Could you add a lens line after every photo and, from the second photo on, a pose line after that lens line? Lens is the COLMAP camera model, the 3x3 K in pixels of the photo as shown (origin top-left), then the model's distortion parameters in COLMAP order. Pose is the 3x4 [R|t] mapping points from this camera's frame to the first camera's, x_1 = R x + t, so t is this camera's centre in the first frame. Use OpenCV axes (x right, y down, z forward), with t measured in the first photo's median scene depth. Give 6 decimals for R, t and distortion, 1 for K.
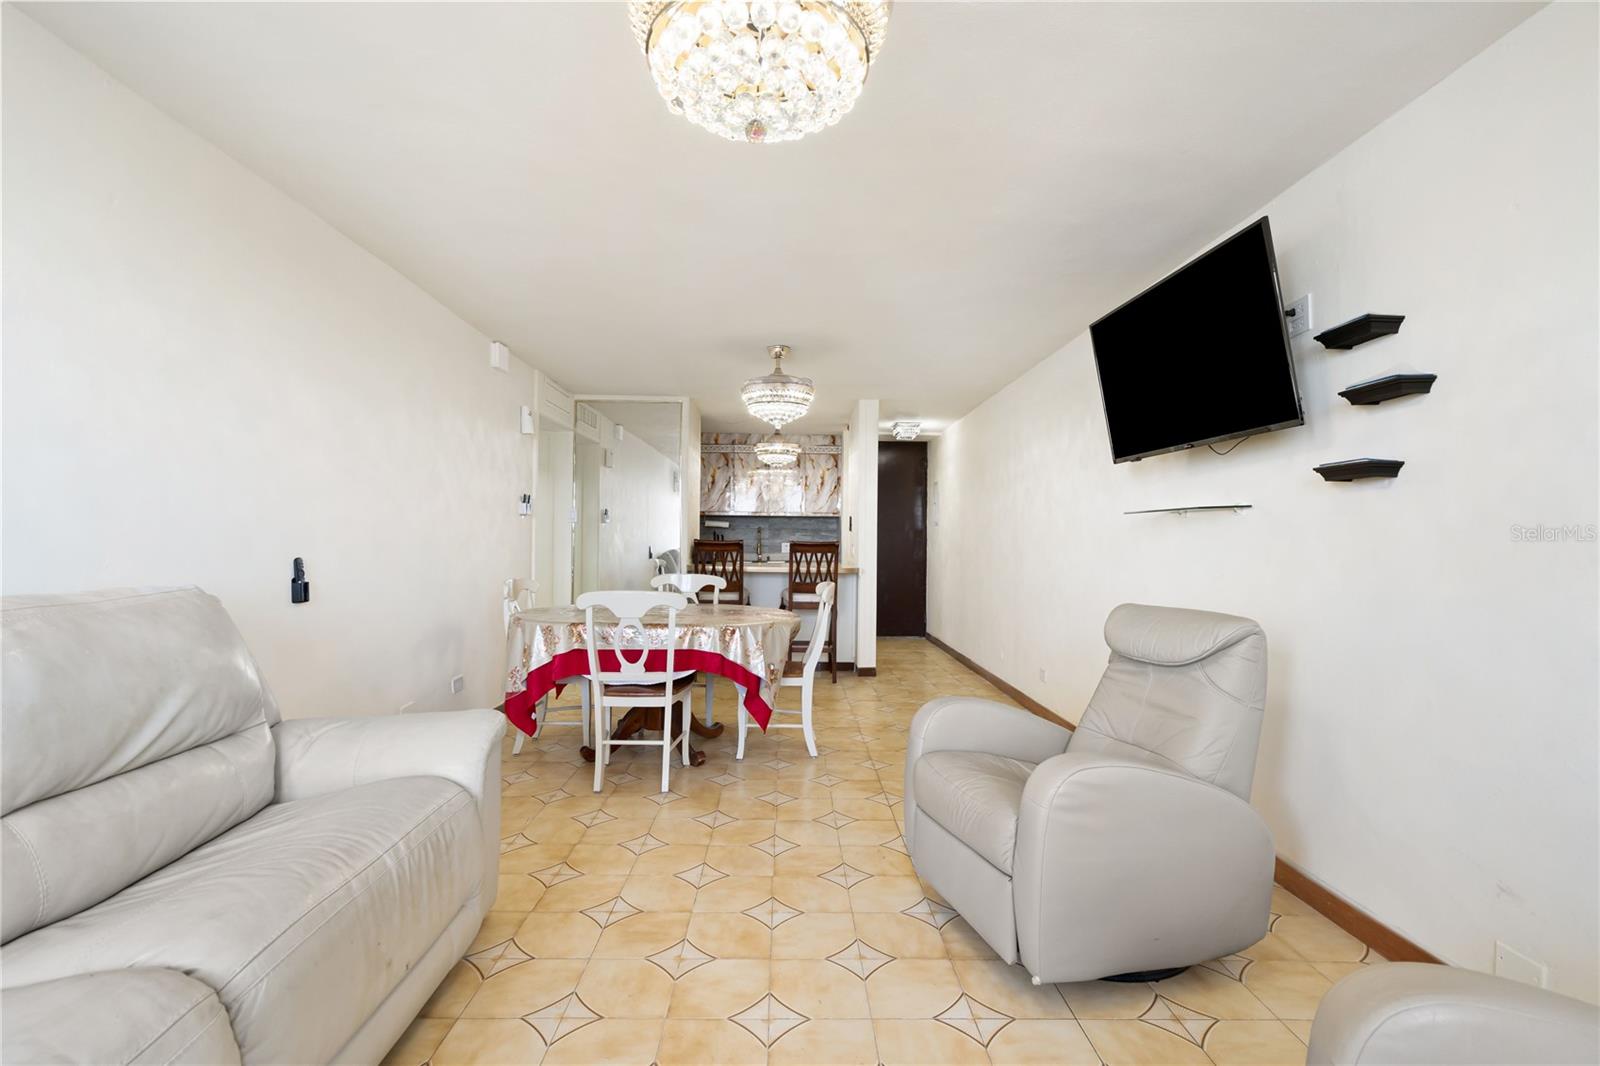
lens RADIAL K [[714.7, 0, 795.1], [0, 714.7, 529.5], [0, 0, 1]] dist [-0.000009, 0.001798]
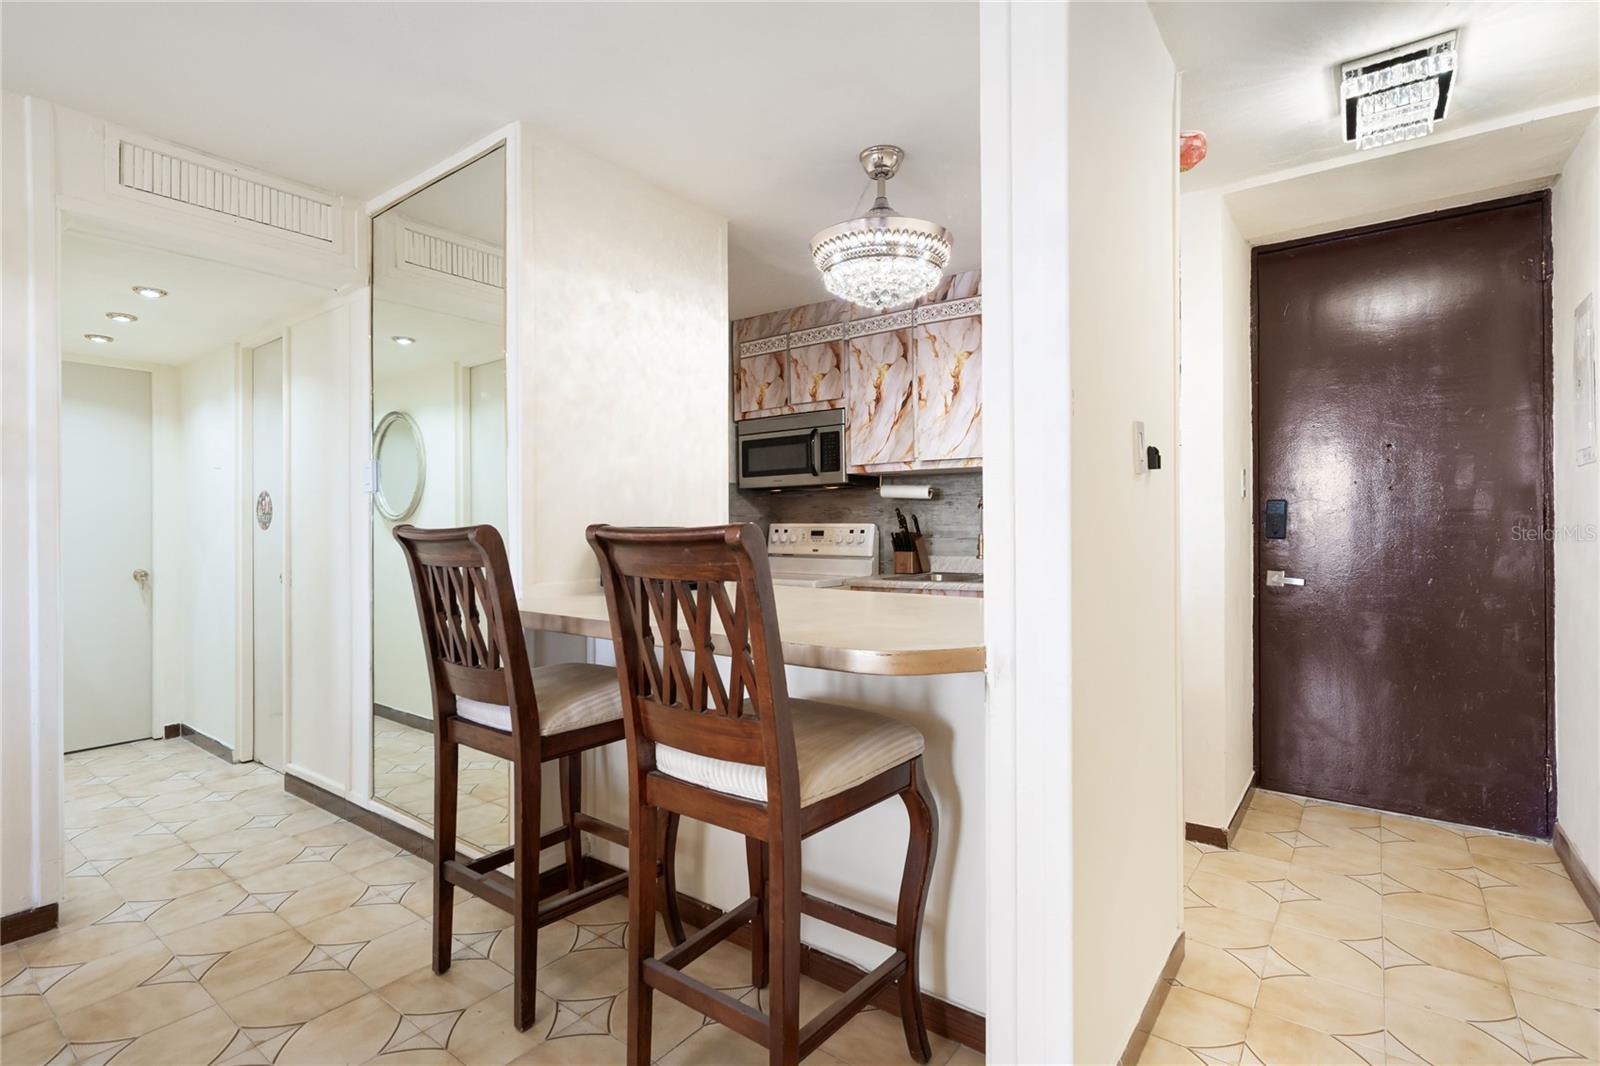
lens RADIAL K [[765.4, 0, 789.0], [0, 765.4, 528.0], [0, 0, 1]] dist [0.002576, -0.000582]
pose [[0.785004, -0.015103, -0.619307, 0.195637], [0.021233, 0.999771, 0.002532, 0.017926], [0.619127, -0.015138, 0.785145, 0.817378]]
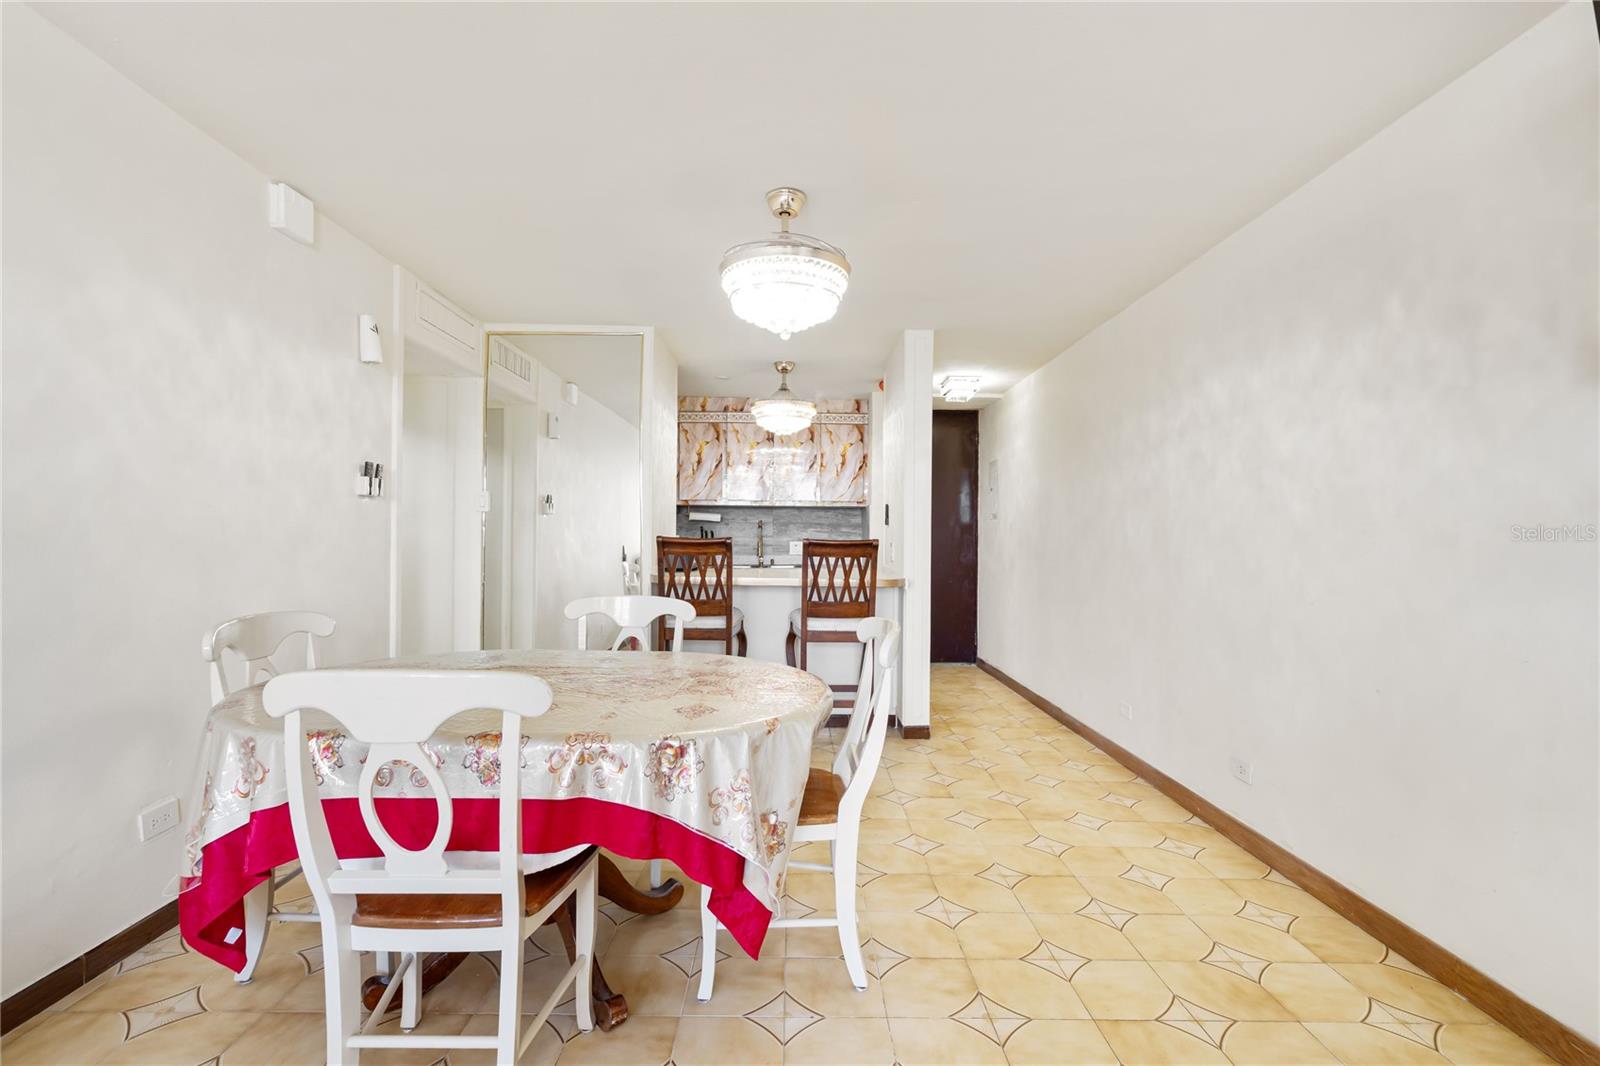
lens RADIAL K [[714.7, 0, 798.0], [0, 714.7, 533.5], [0, 0, 1]] dist [-0.000009, 0.001798]
pose [[0.999984, -0.000826, -0.005613, -0.008188], [0.000871, 0.999968, 0.007909, 0.005857], [0.005606, -0.007914, 0.999953, 0.338140]]
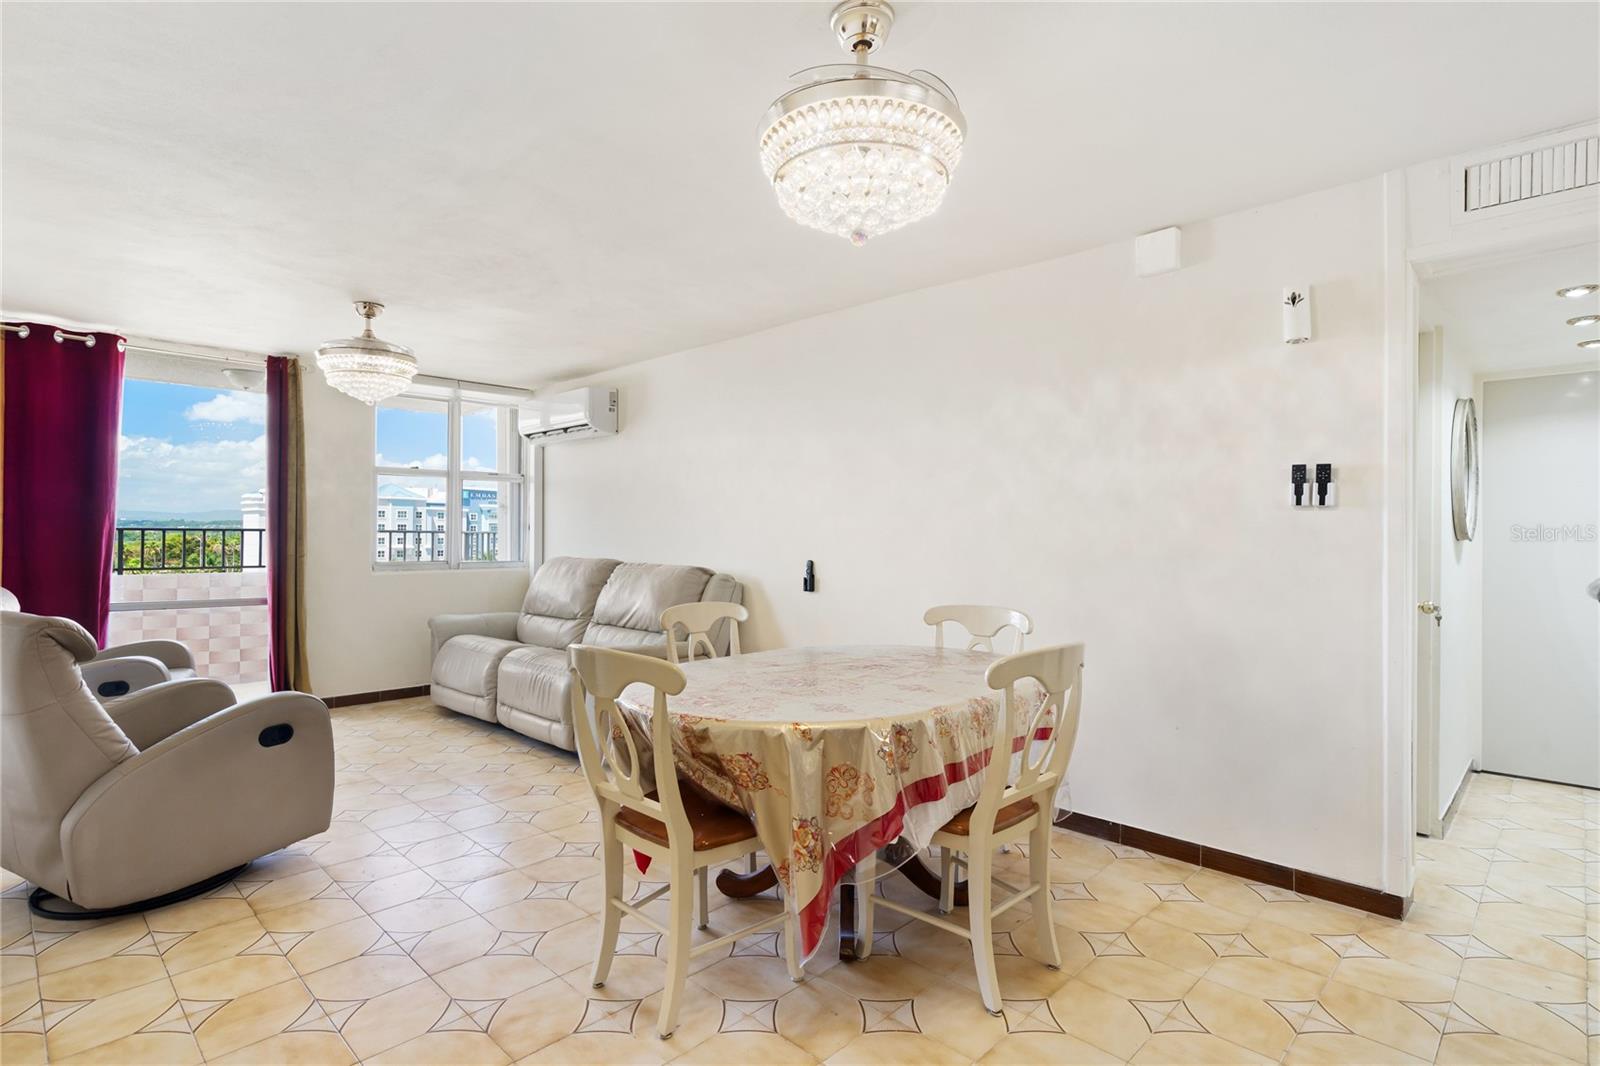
lens RADIAL K [[809.0, 0, 792.5], [0, 809.0, 532.6], [0, 0, 1]] dist [-0.000736, 0.002317]
pose [[-0.714872, -0.016693, -0.699056, 0.225623], [-0.005790, 0.999822, -0.017955, 0.006037], [0.699231, -0.008788, -0.714841, 1.022331]]
